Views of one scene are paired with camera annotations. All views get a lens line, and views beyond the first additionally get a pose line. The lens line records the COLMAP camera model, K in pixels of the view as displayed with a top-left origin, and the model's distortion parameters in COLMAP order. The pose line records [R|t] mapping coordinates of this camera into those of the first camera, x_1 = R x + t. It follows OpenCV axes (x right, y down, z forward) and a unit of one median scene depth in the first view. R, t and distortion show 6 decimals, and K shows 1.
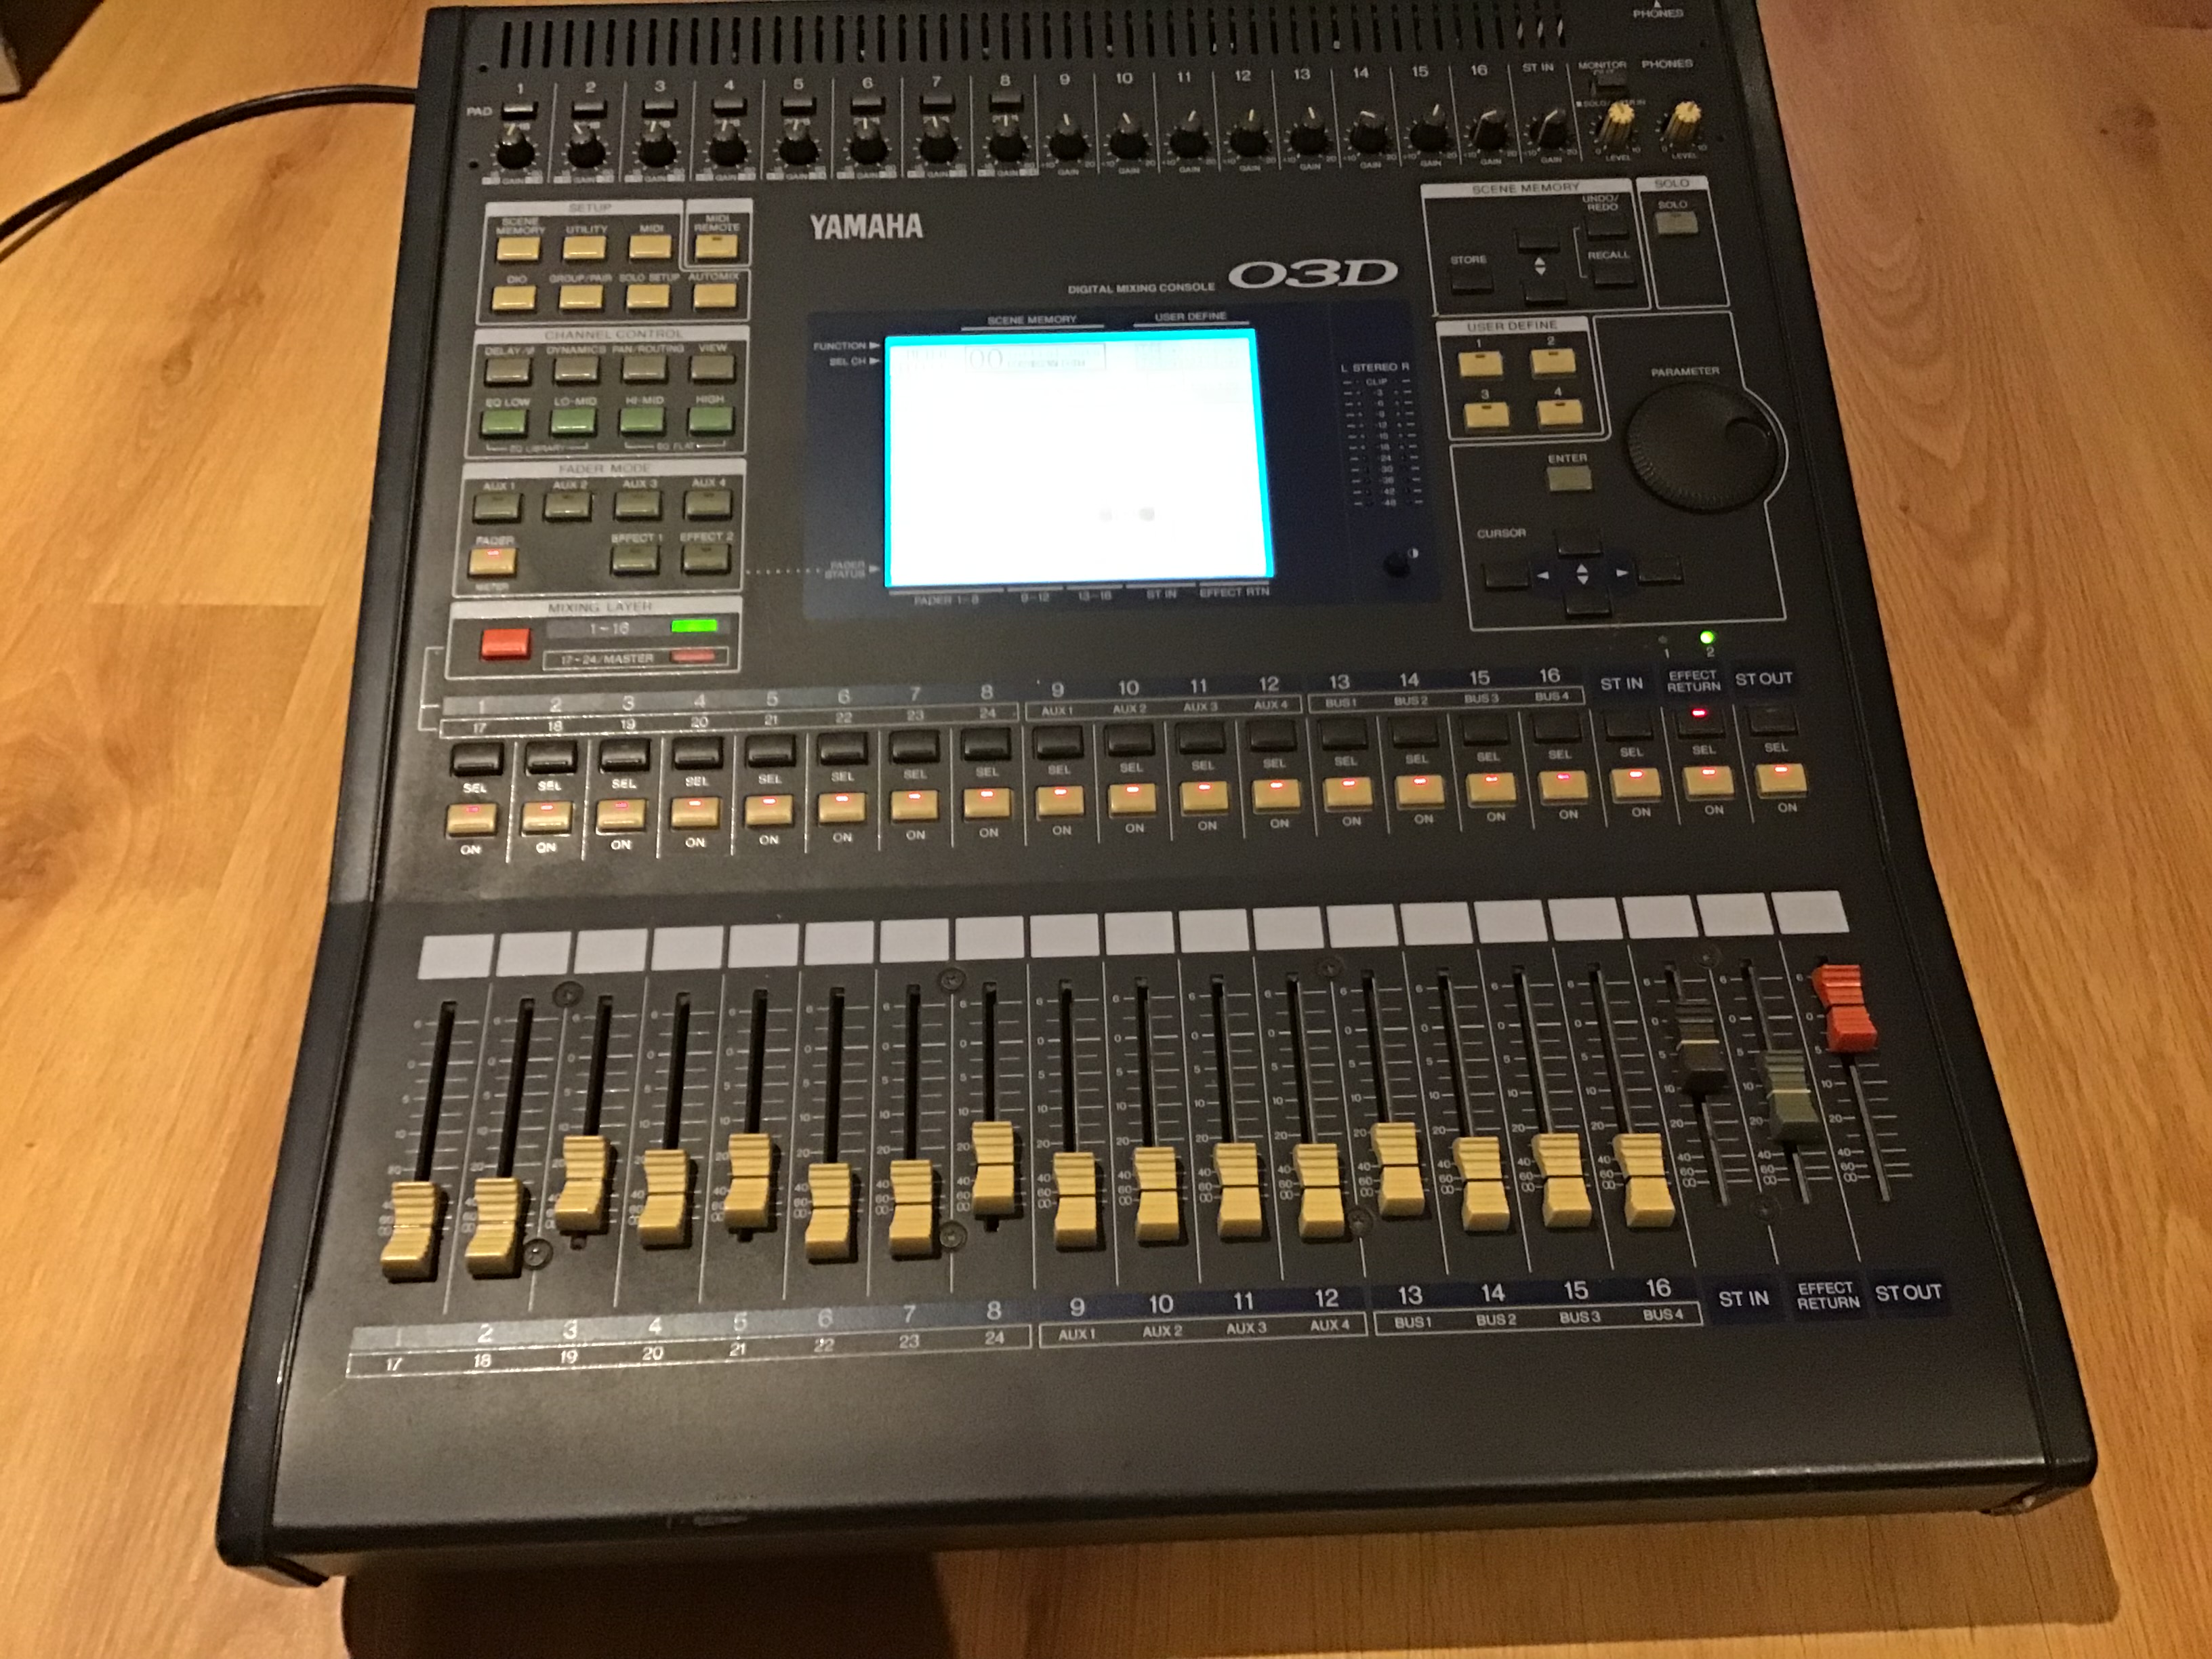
lens RADIAL K [[2008.5, 0, 1109.9], [0, 2008.5, 832.7], [0, 0, 1]] dist [0.144042, -0.363573]
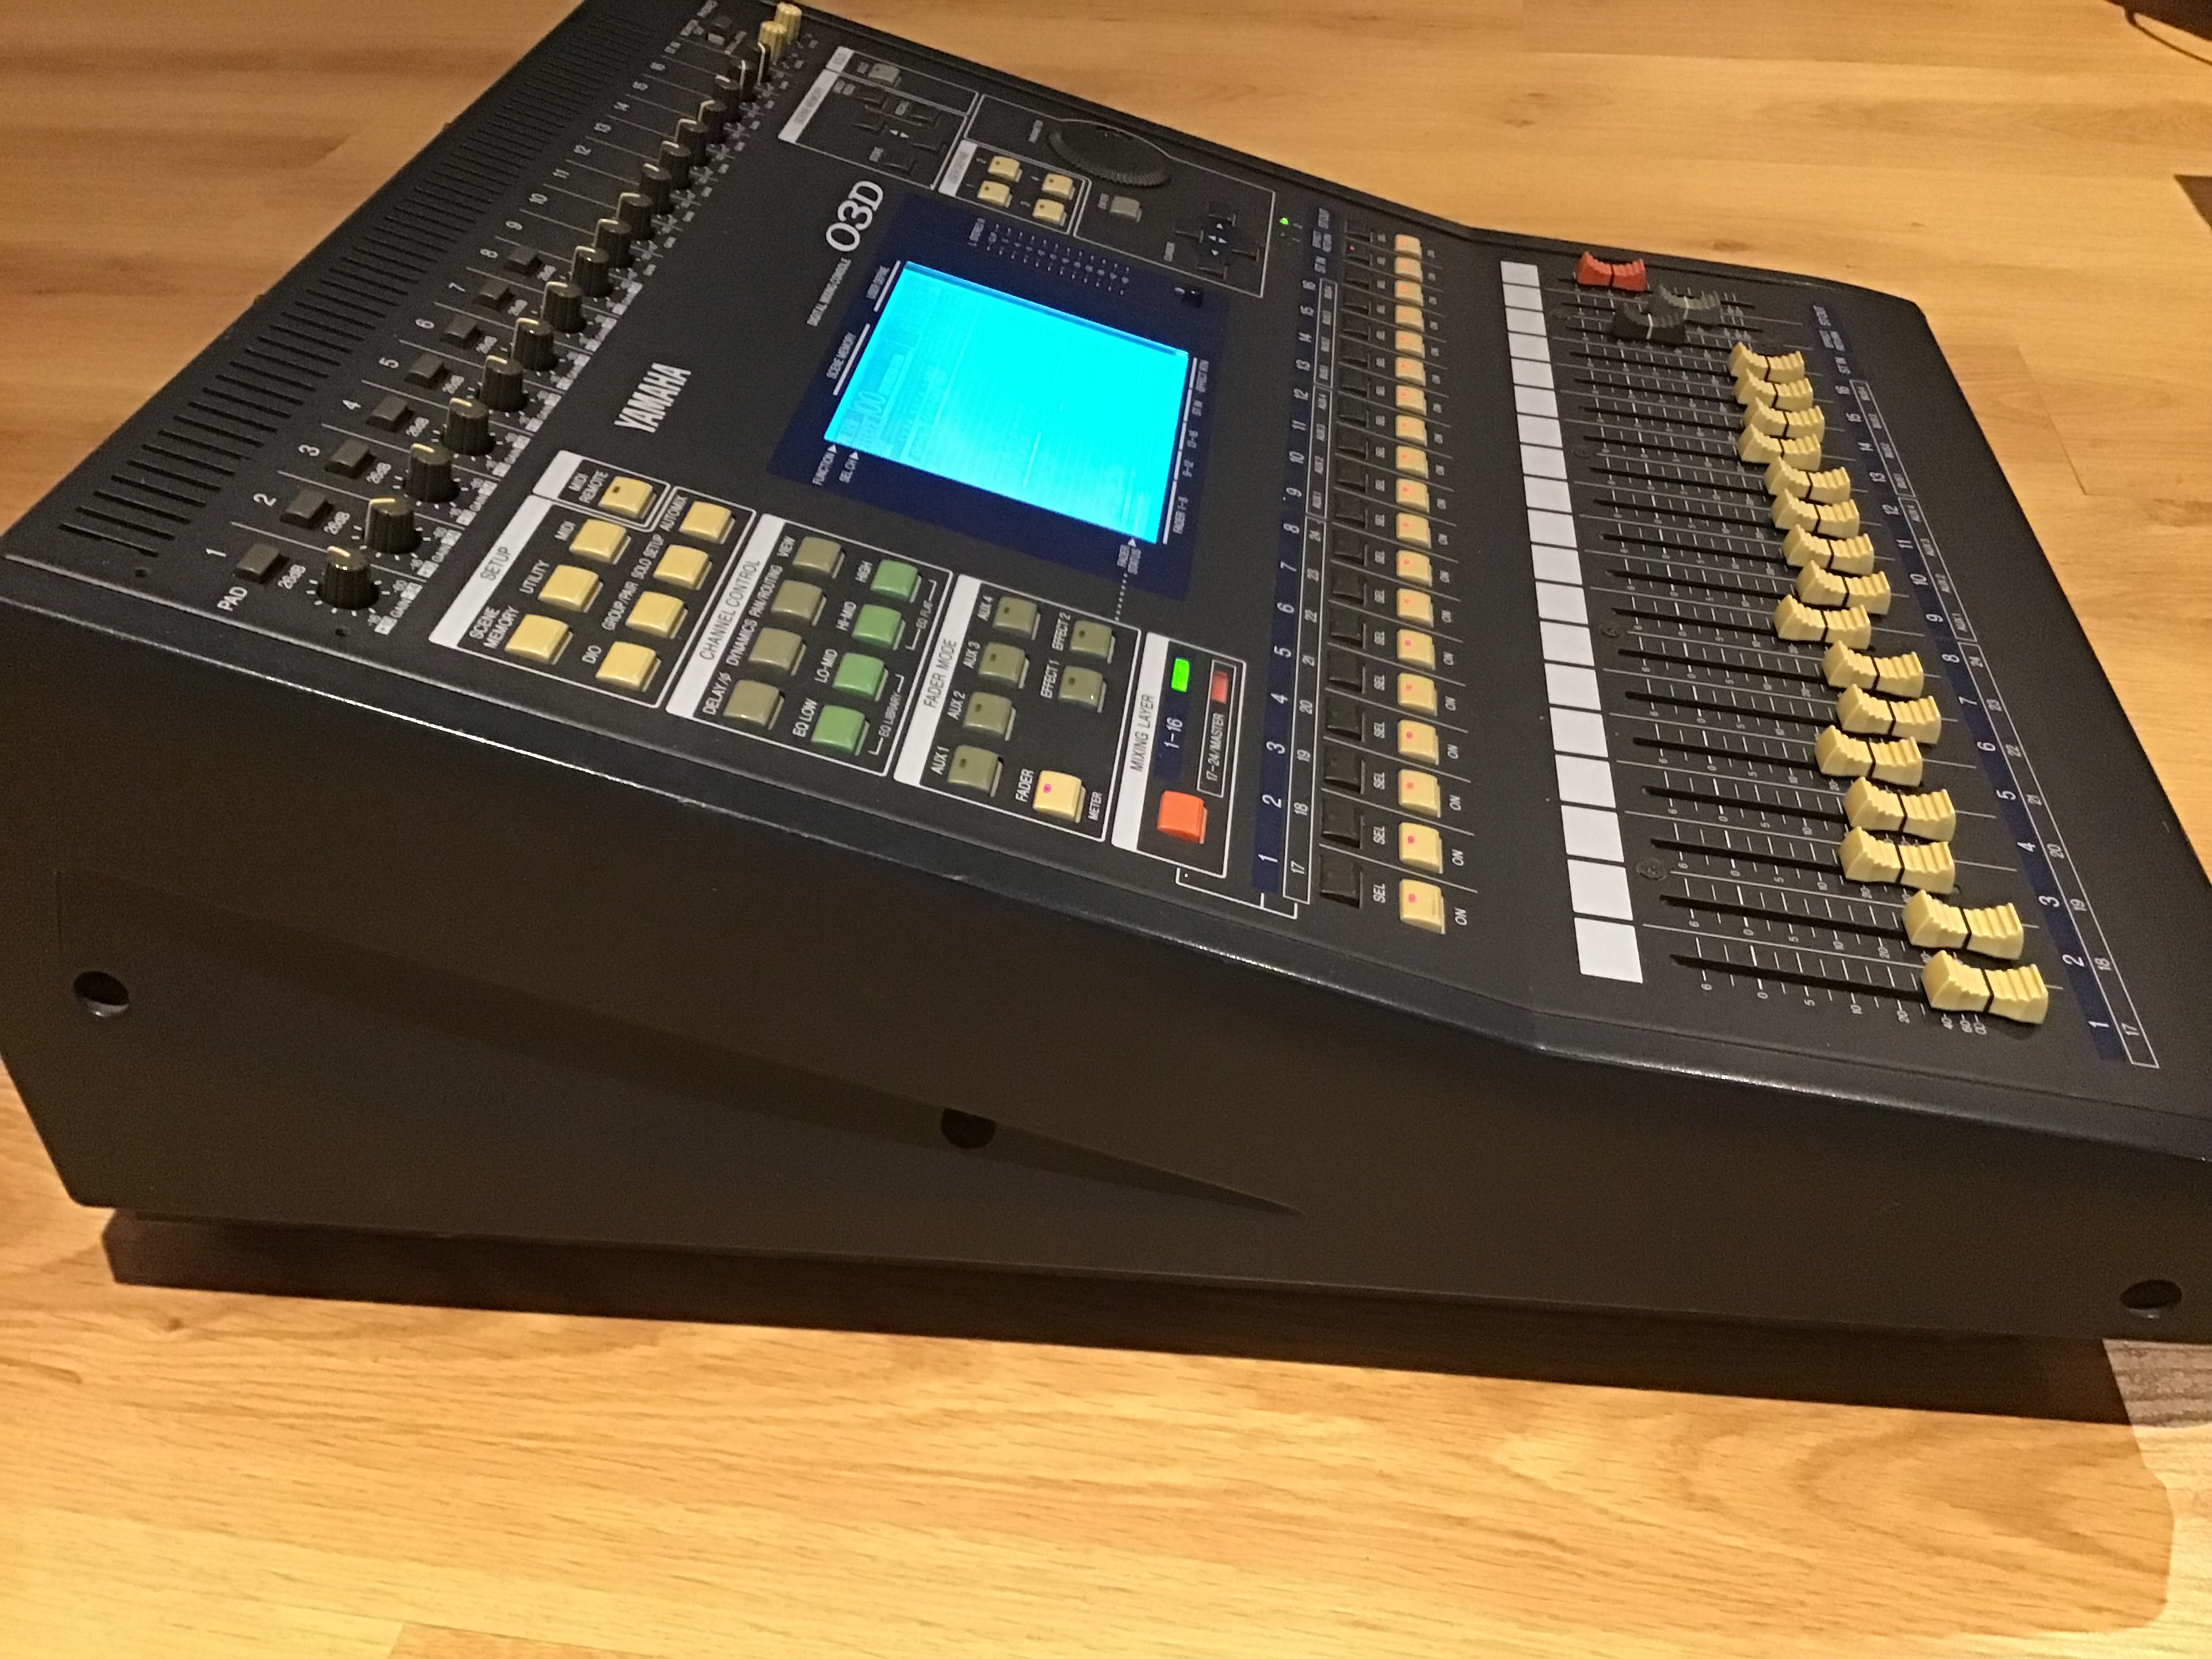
lens RADIAL K [[2008.5, 0, 1109.9], [0, 2008.5, 832.7], [0, 0, 1]] dist [0.144042, -0.363573]
pose [[0.149924, -0.606778, 0.780604, -0.817560], [0.778713, 0.558951, 0.284922, -0.297042], [-0.609203, 0.565150, 0.556306, 0.568083]]
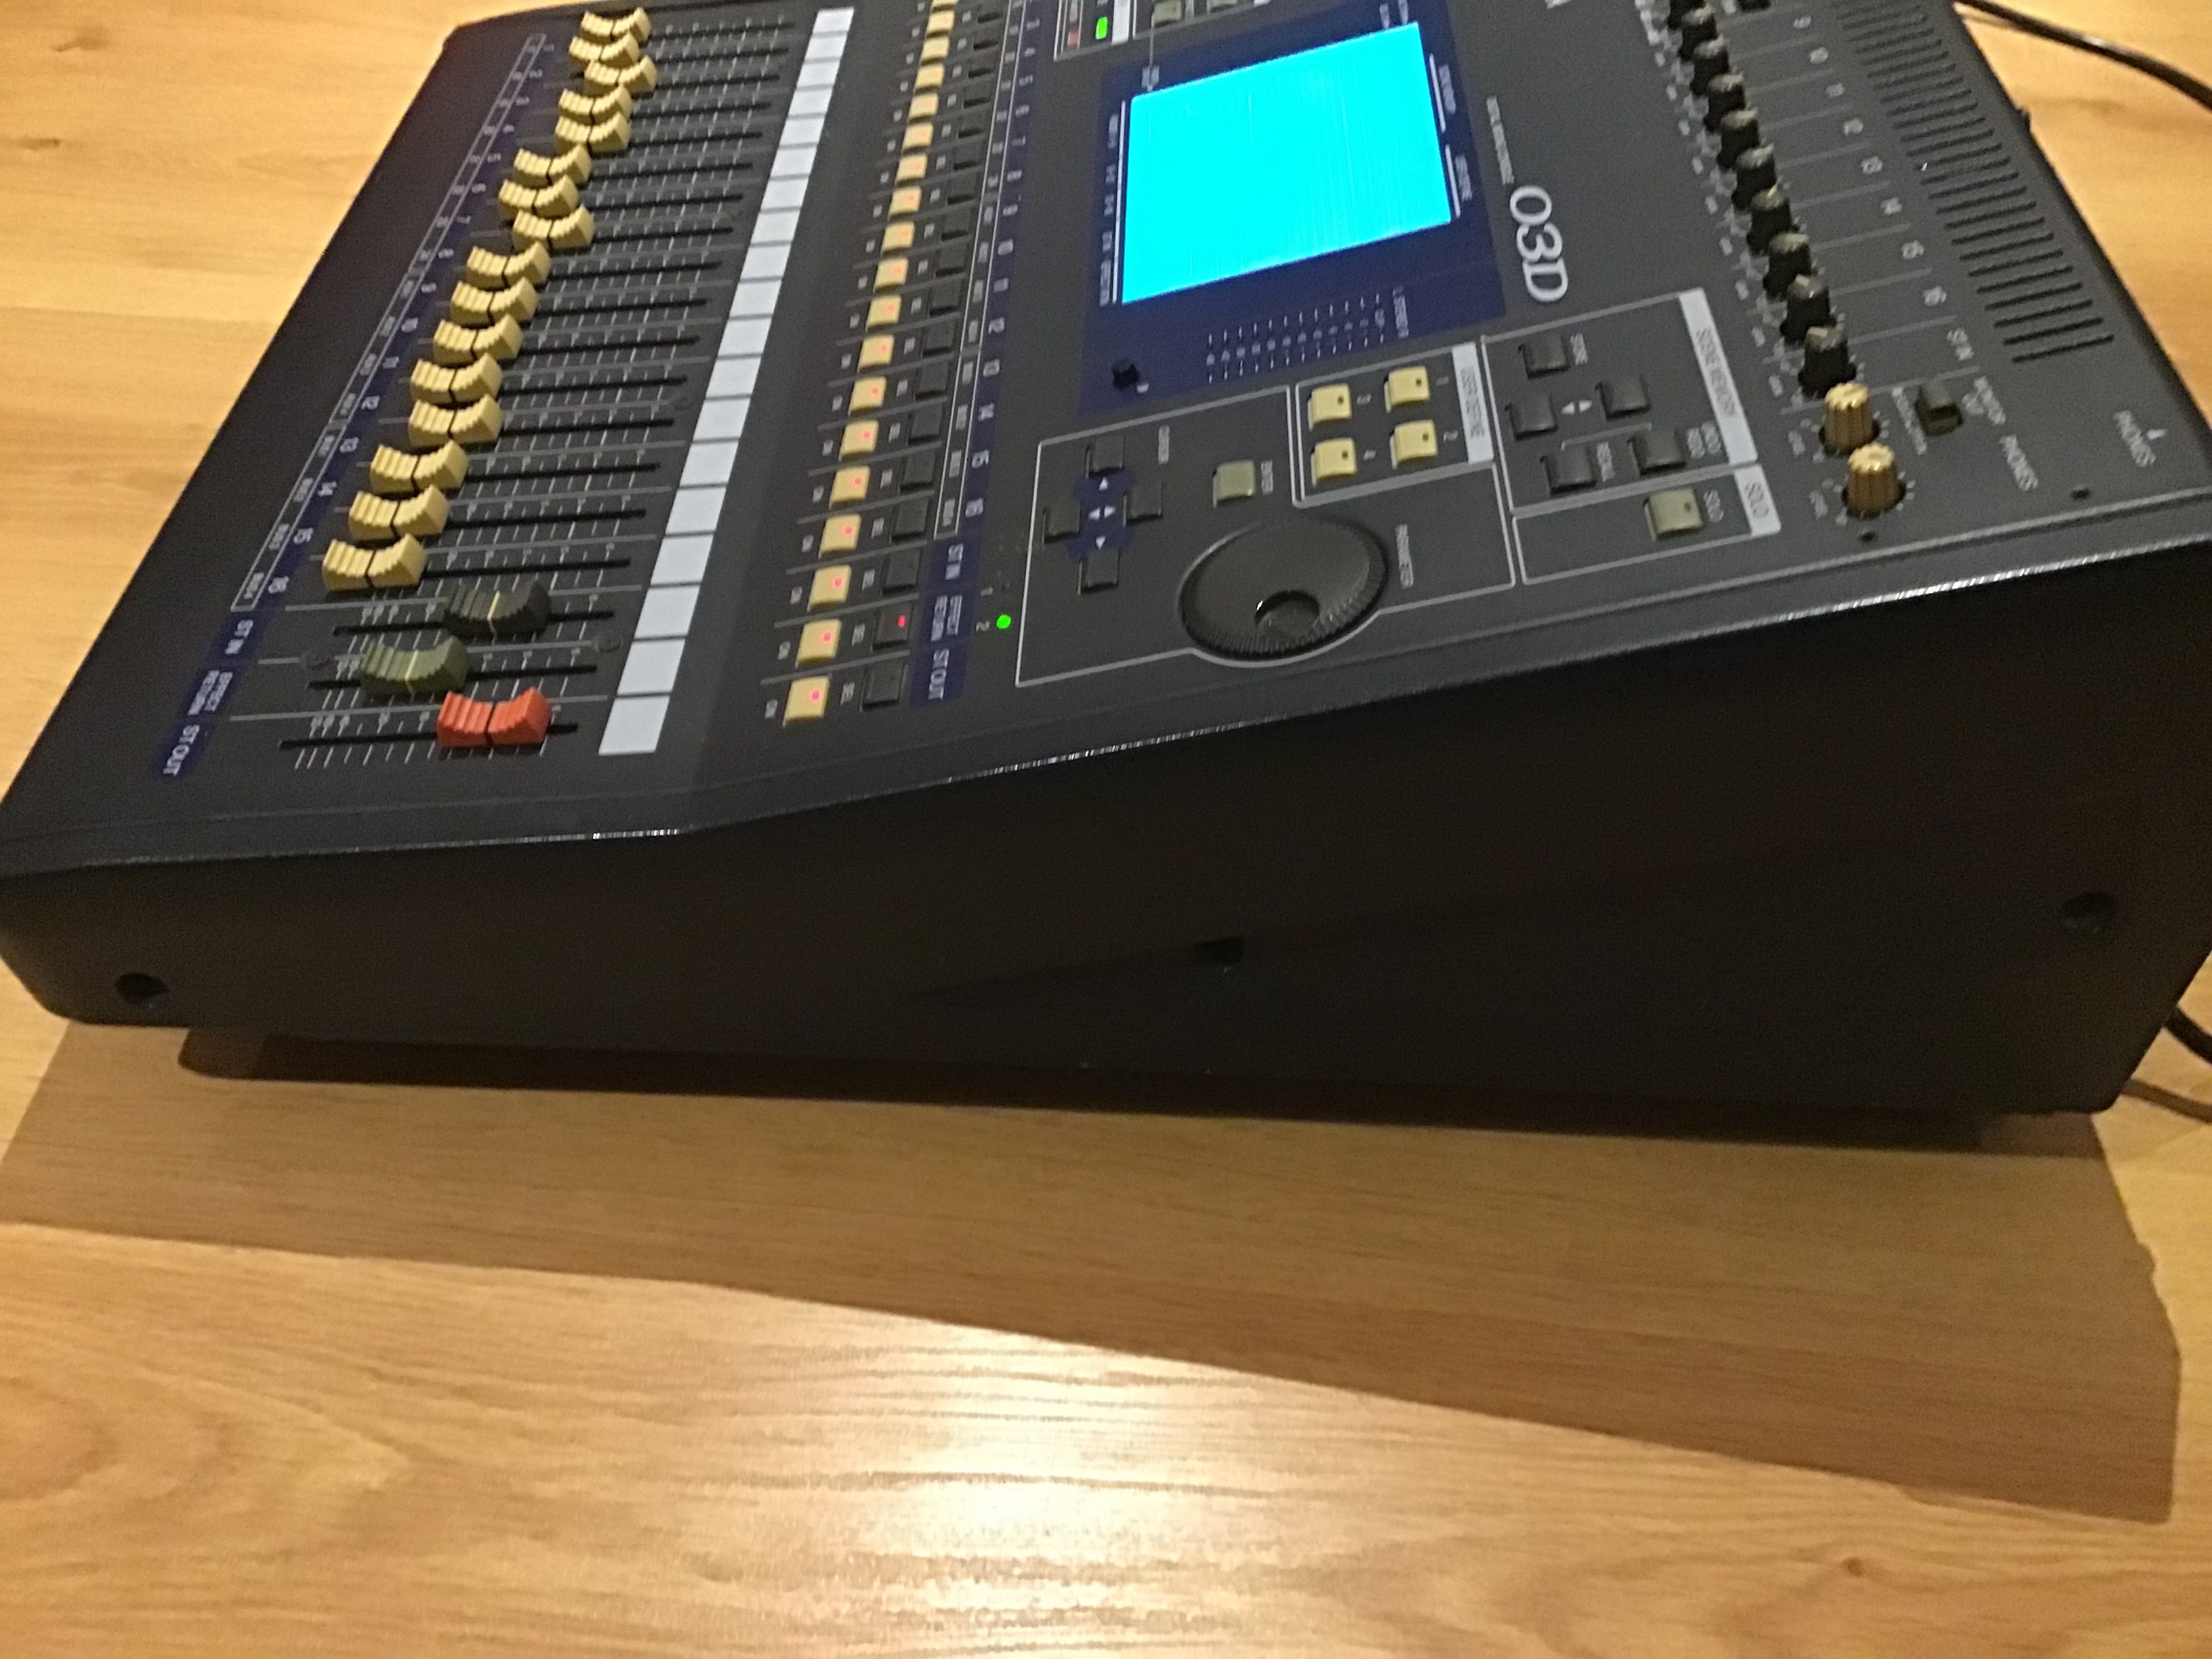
lens RADIAL K [[2008.5, 0, 1109.9], [0, 2008.5, 832.7], [0, 0, 1]] dist [0.144042, -0.363573]
pose [[-0.073439, 0.709457, -0.700912, 0.837269], [-0.786758, 0.390688, 0.477885, -0.438244], [0.612877, 0.586544, 0.529480, 0.626681]]
